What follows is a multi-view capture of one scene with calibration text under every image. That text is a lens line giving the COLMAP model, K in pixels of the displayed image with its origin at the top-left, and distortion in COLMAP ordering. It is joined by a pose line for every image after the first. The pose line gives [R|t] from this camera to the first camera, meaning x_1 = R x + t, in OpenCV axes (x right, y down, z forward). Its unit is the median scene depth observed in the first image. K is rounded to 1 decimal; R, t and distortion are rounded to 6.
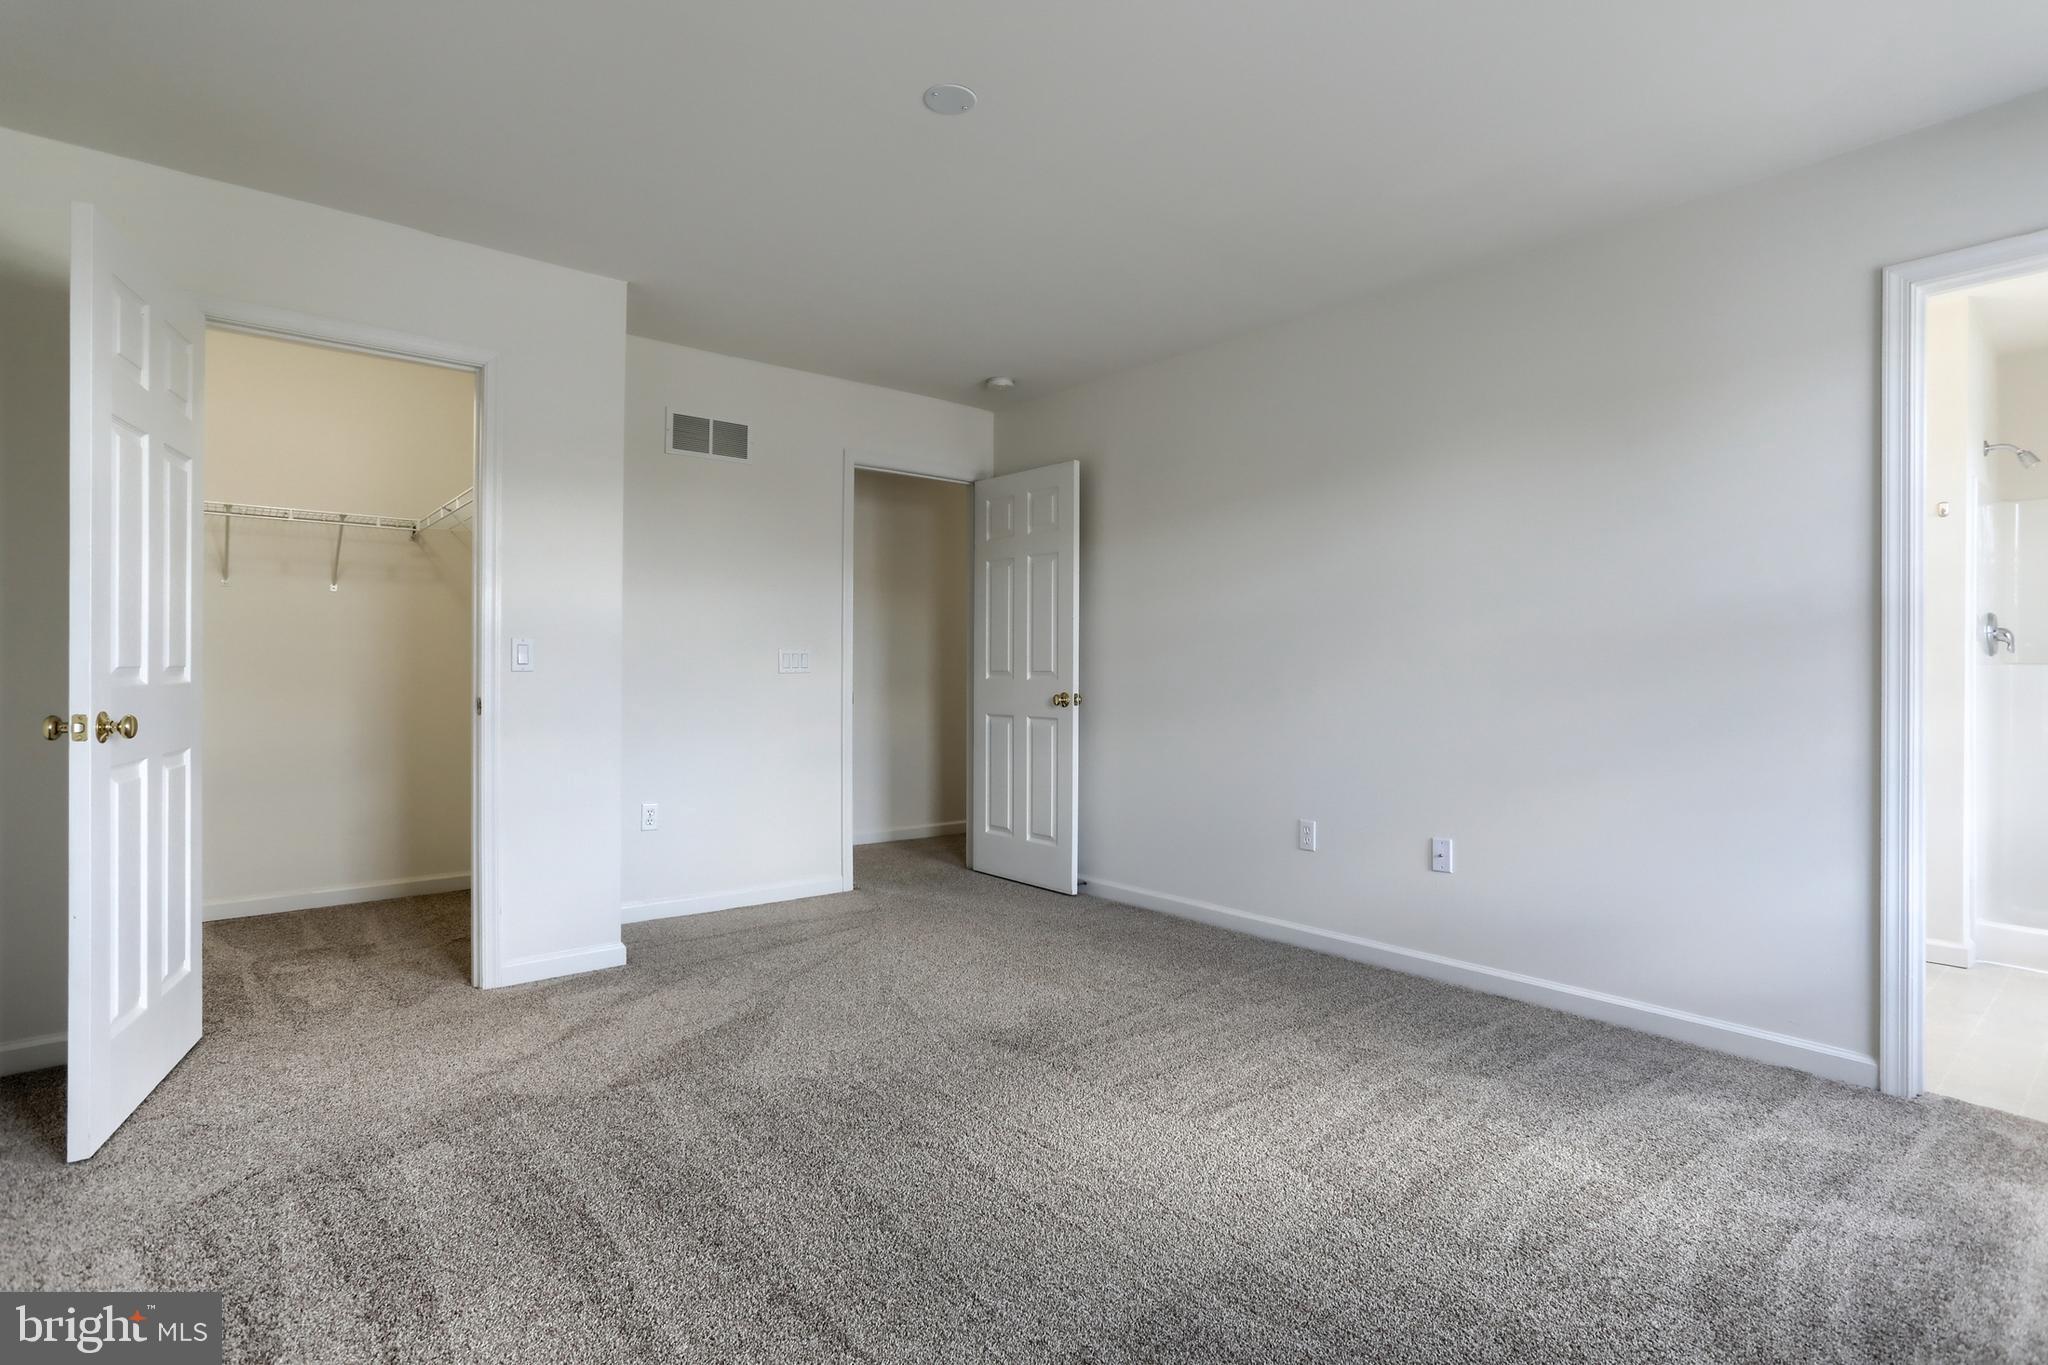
lens RADIAL K [[1029.8, 0, 1017.6], [0, 1029.8, 661.8], [0, 0, 1]] dist [-0.060854, 0.032356]
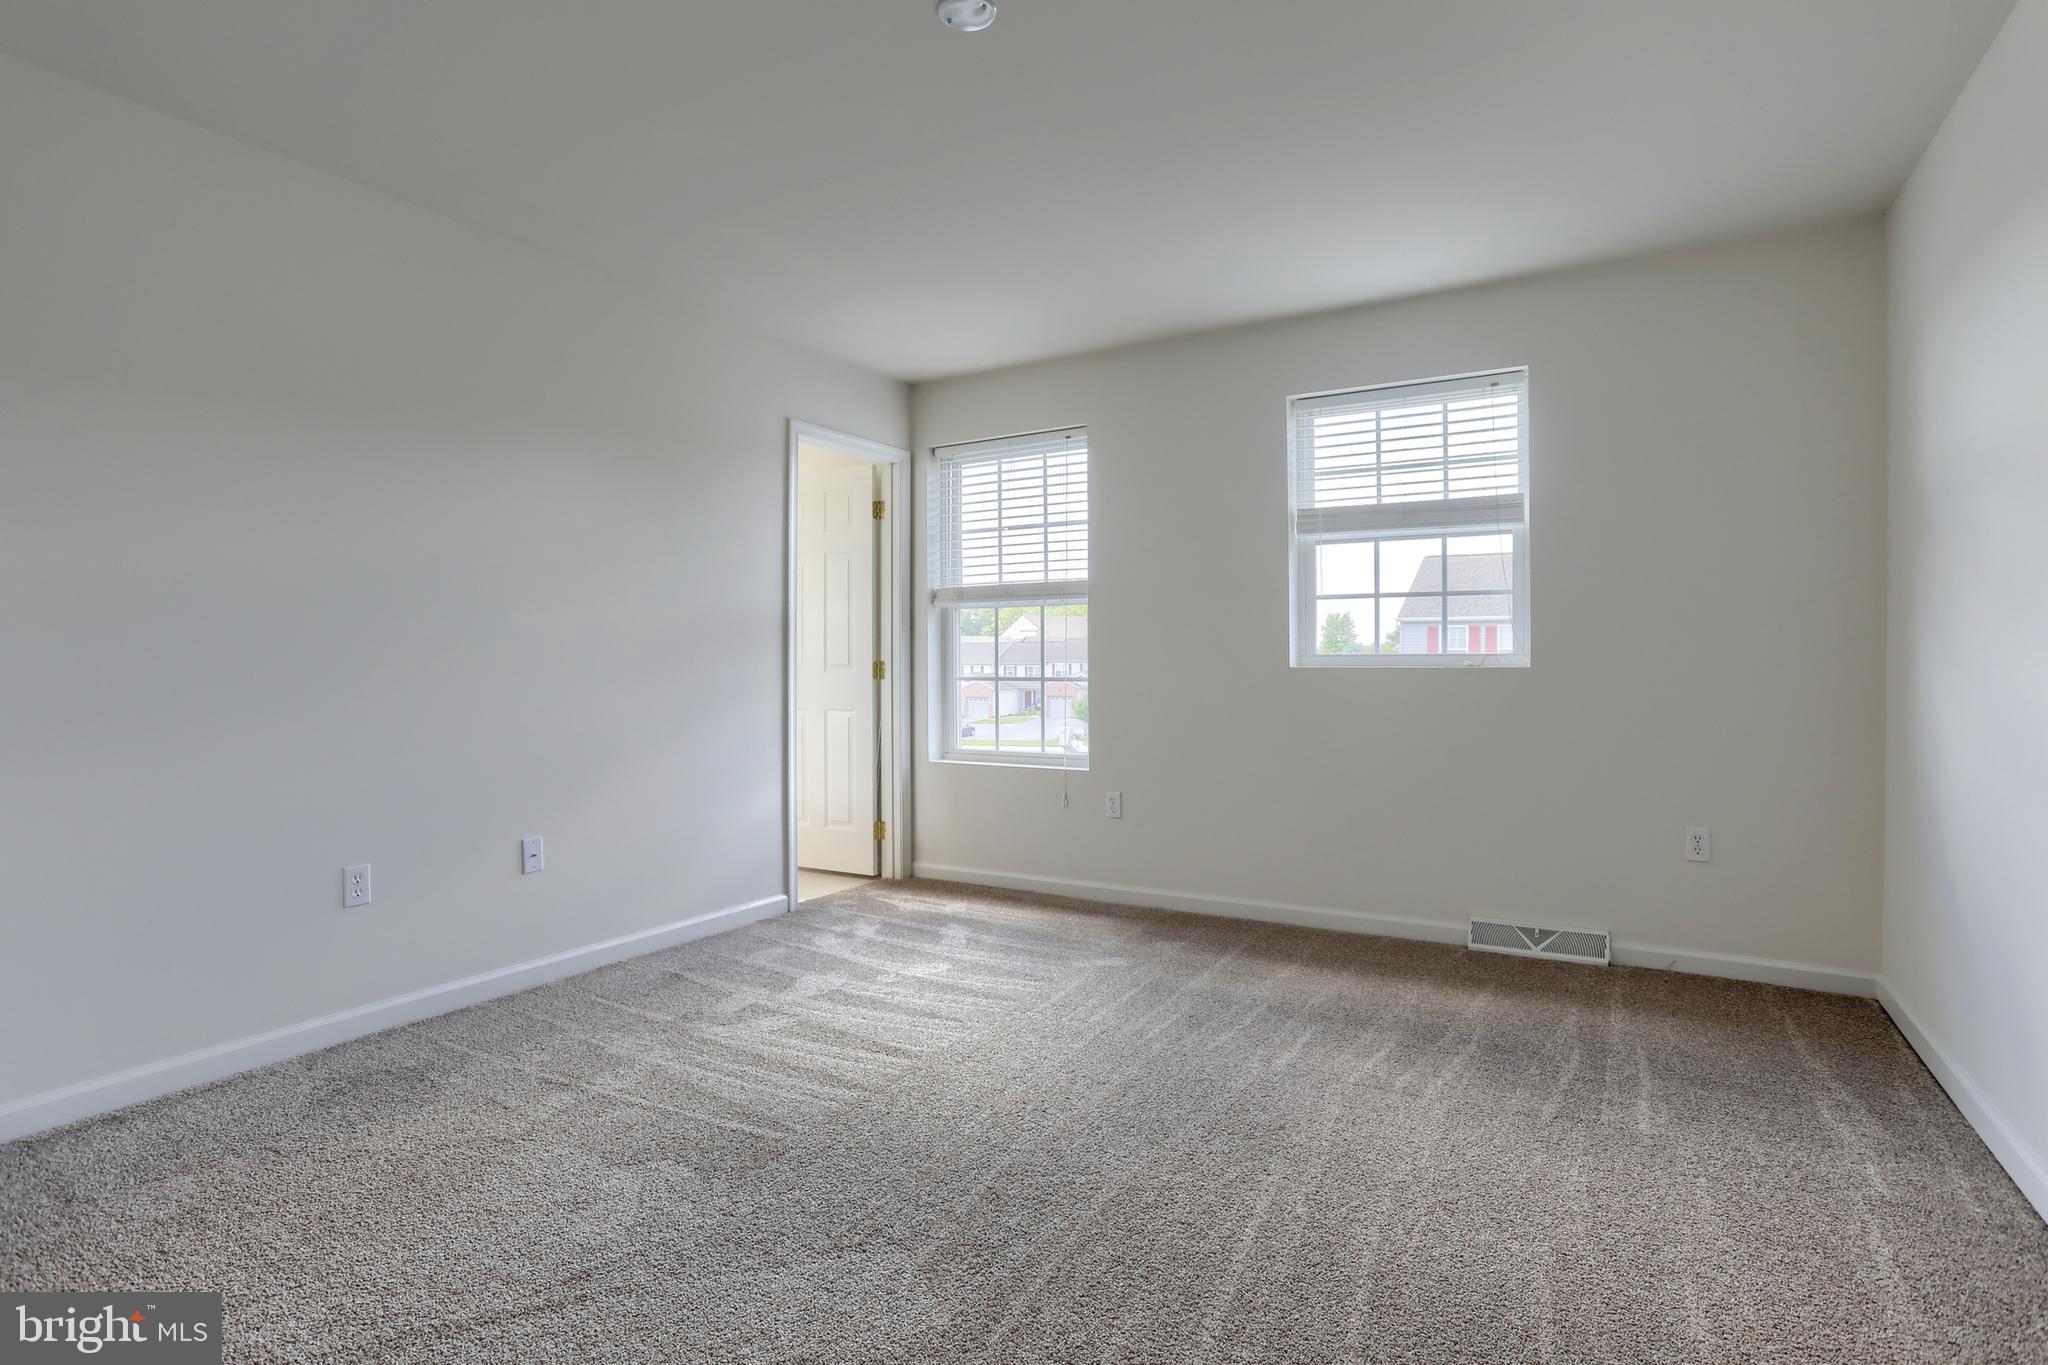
lens RADIAL K [[1029.8, 0, 1017.6], [0, 1029.8, 661.8], [0, 0, 1]] dist [-0.060854, 0.032356]
pose [[-0.317121, -0.004822, 0.948373, -0.837364], [0.005658, 0.999960, 0.006977, 0.003759], [-0.948368, 0.007578, -0.317081, 1.131939]]
